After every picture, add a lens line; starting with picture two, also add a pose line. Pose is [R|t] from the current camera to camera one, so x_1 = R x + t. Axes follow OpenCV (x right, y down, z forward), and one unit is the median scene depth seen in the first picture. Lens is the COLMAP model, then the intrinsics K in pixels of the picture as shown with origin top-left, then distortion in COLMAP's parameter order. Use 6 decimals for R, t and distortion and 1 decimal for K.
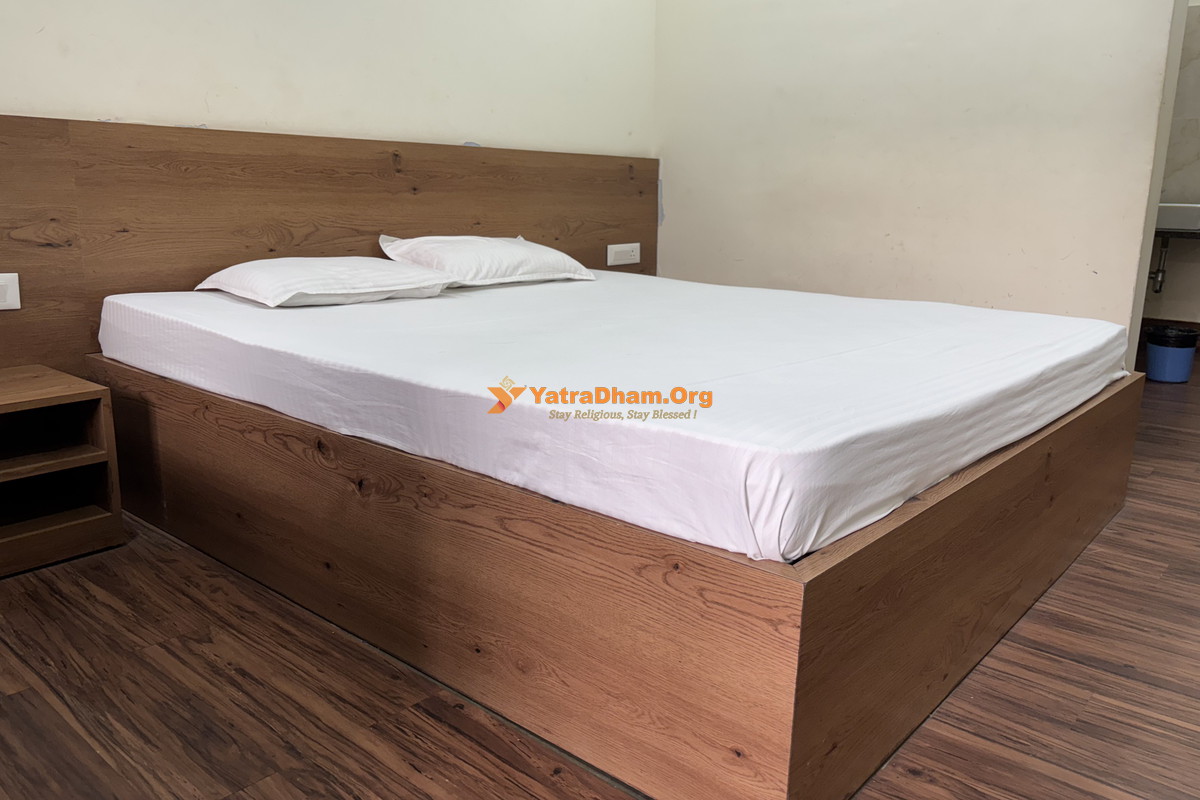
lens RADIAL K [[925.5, 0, 600.0], [0, 925.5, 400.0], [0, 0, 1]] dist [-0.094246, 0.001384]
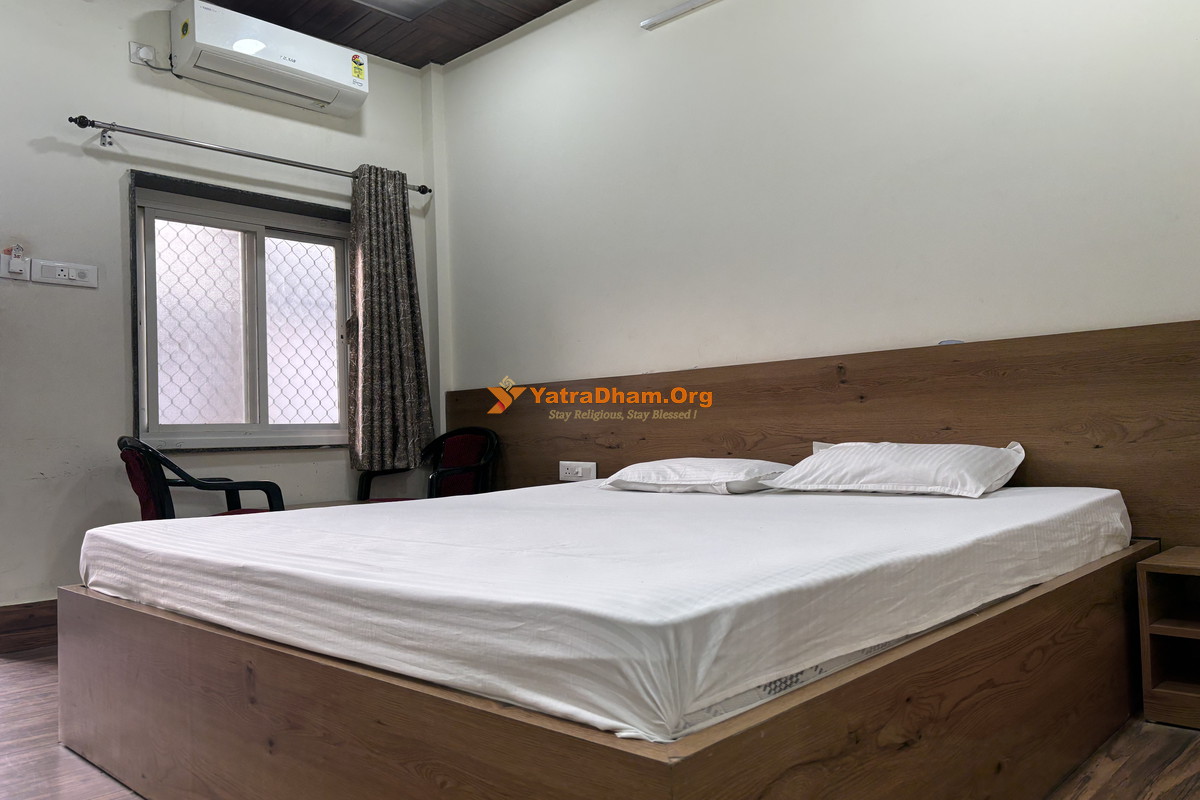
lens RADIAL K [[925.5, 0, 600.0], [0, 925.5, 400.0], [0, 0, 1]] dist [-0.094246, 0.001384]
pose [[0.012274, -0.041784, -0.999051, 0.879691], [-0.157178, 0.986625, -0.043195, -0.143043], [0.987494, 0.157559, 0.005542, 0.742322]]
